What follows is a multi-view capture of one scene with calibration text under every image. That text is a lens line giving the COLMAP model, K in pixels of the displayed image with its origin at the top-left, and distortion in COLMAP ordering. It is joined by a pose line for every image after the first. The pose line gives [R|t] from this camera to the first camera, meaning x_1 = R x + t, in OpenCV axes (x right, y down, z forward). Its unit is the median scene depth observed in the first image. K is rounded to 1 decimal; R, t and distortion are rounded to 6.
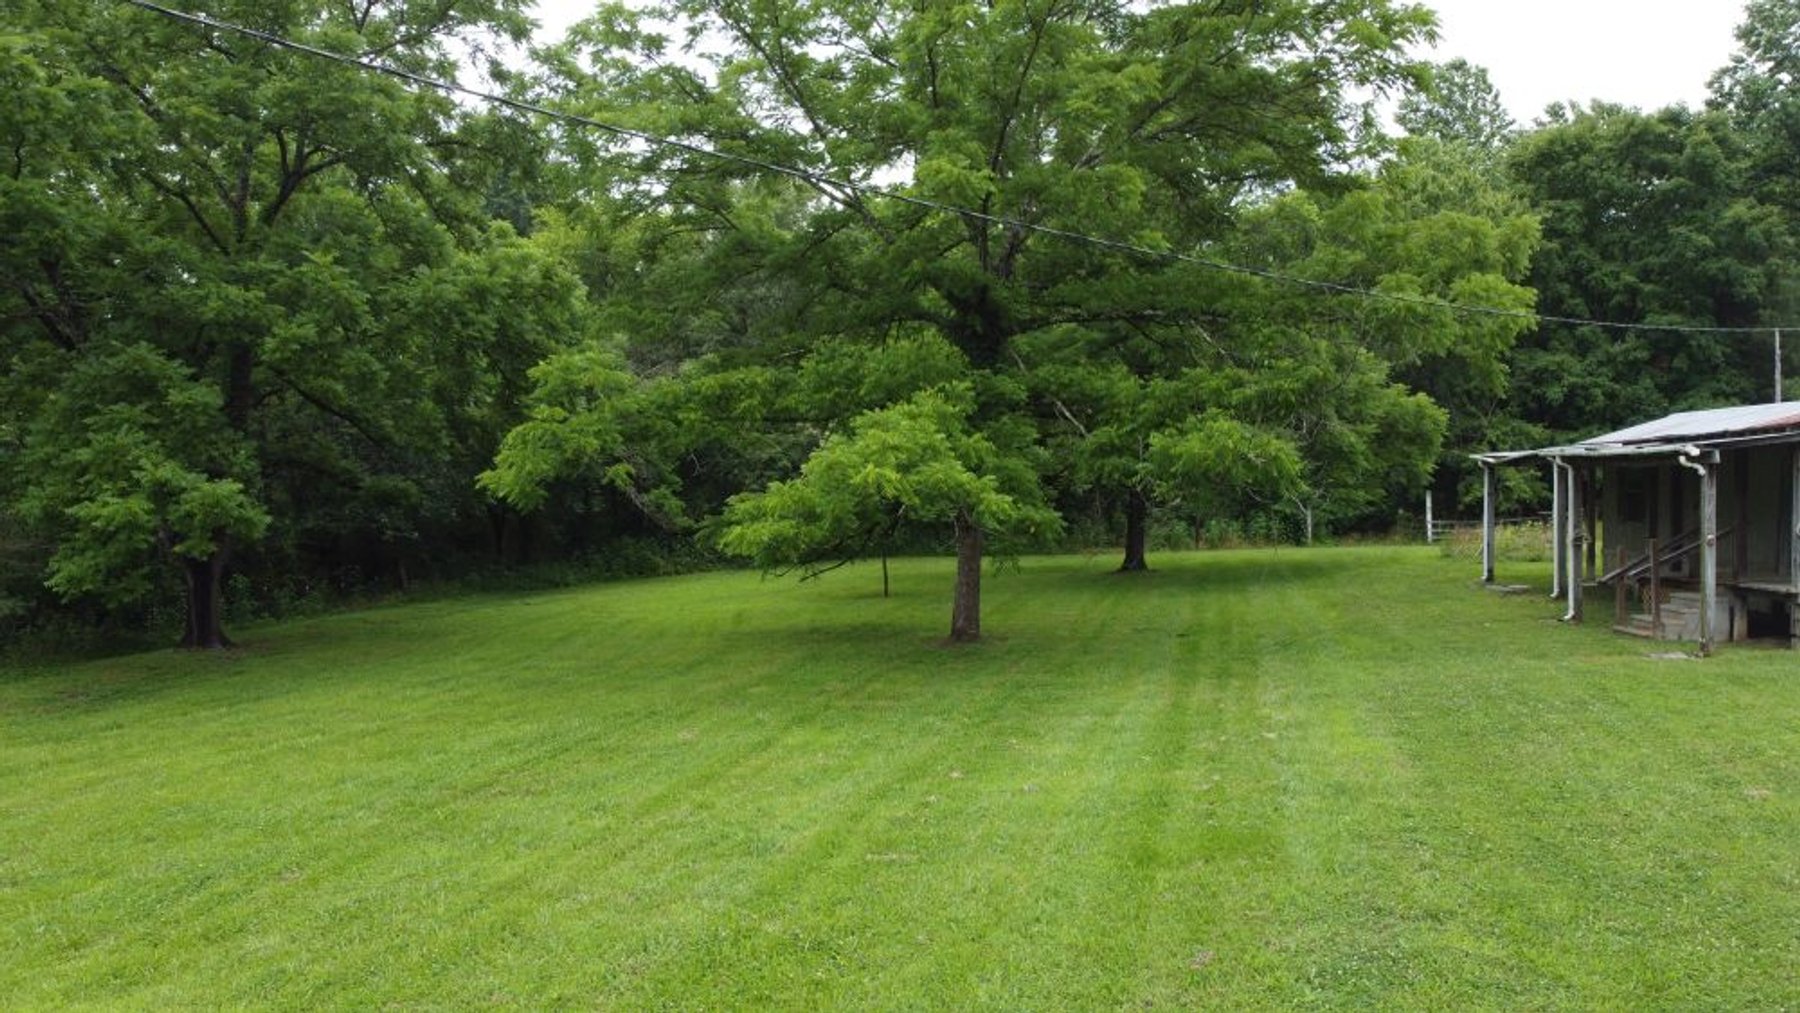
lens RADIAL K [[1324.1, 0, 906.8], [0, 1324.1, 507.7], [0, 0, 1]] dist [-0.003270, -0.014313]
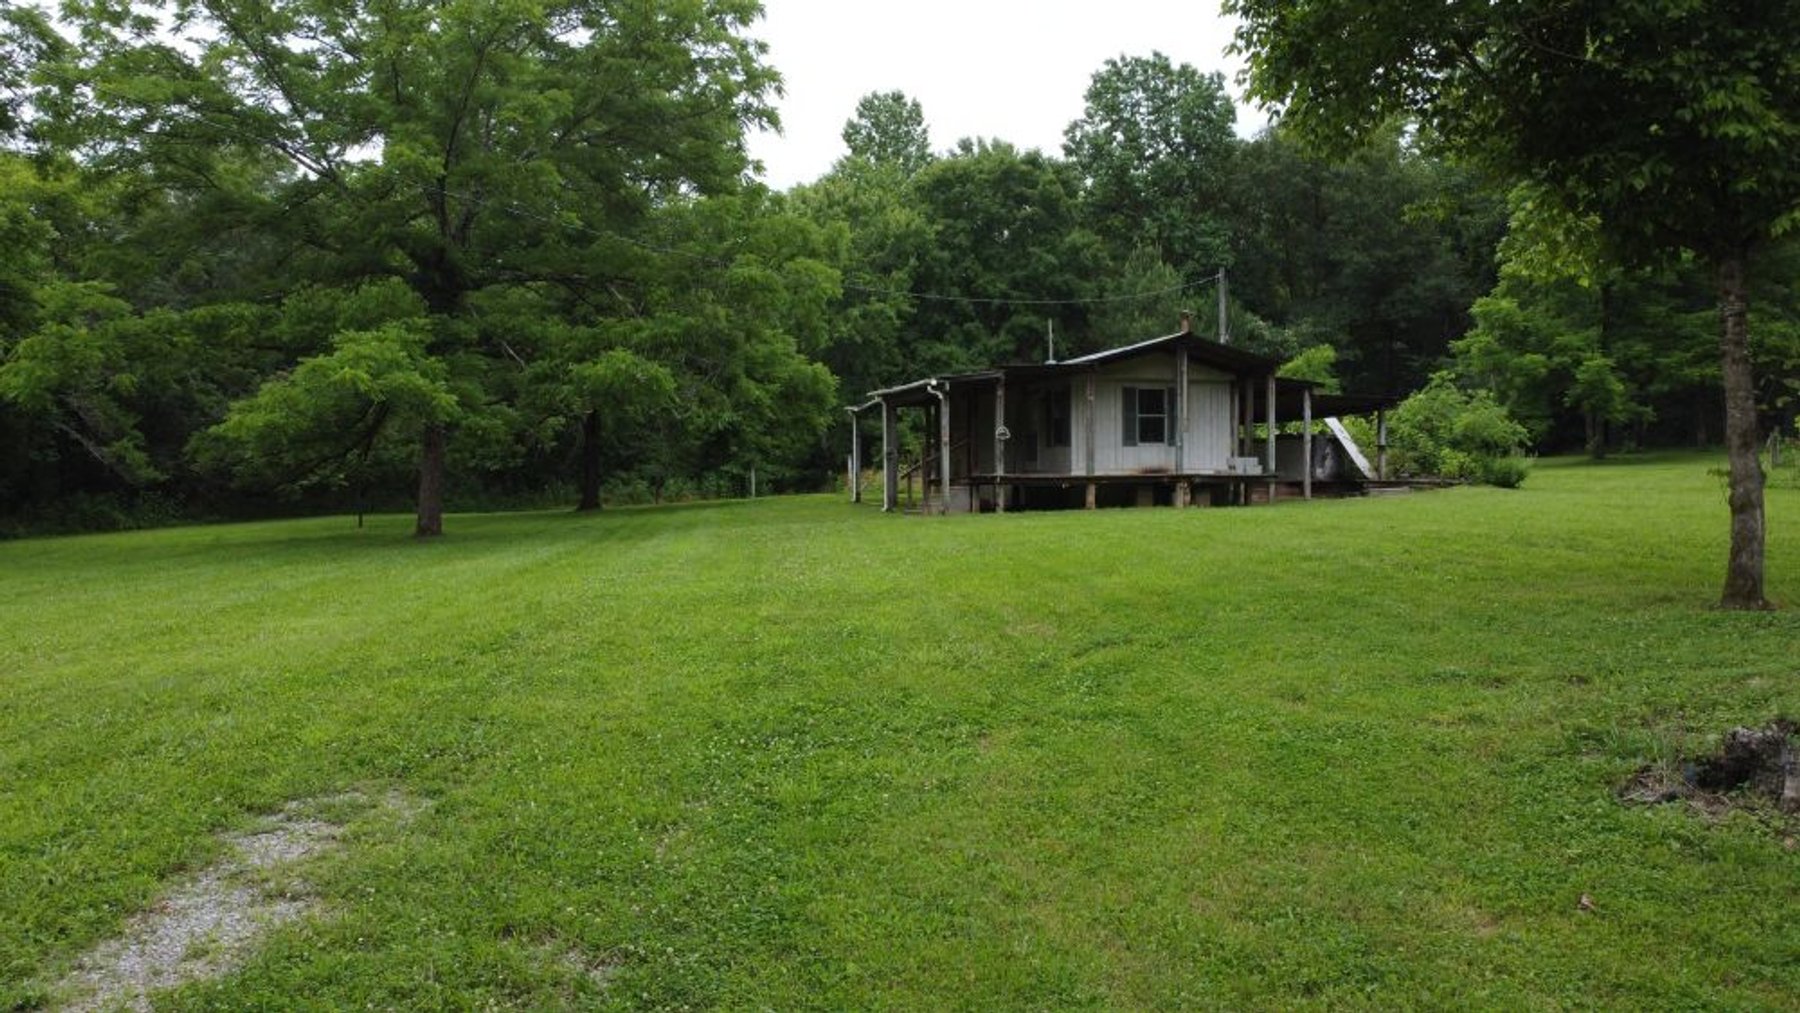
lens RADIAL K [[1321.4, 0, 906.6], [0, 1321.4, 504.0], [0, 0, 1]] dist [0.003386, -0.038330]
pose [[0.930232, -0.007789, 0.366889, 0.006191], [0.008298, 0.999966, 0.000189, 0.076005], [-0.366878, 0.002869, 0.930265, -0.317133]]
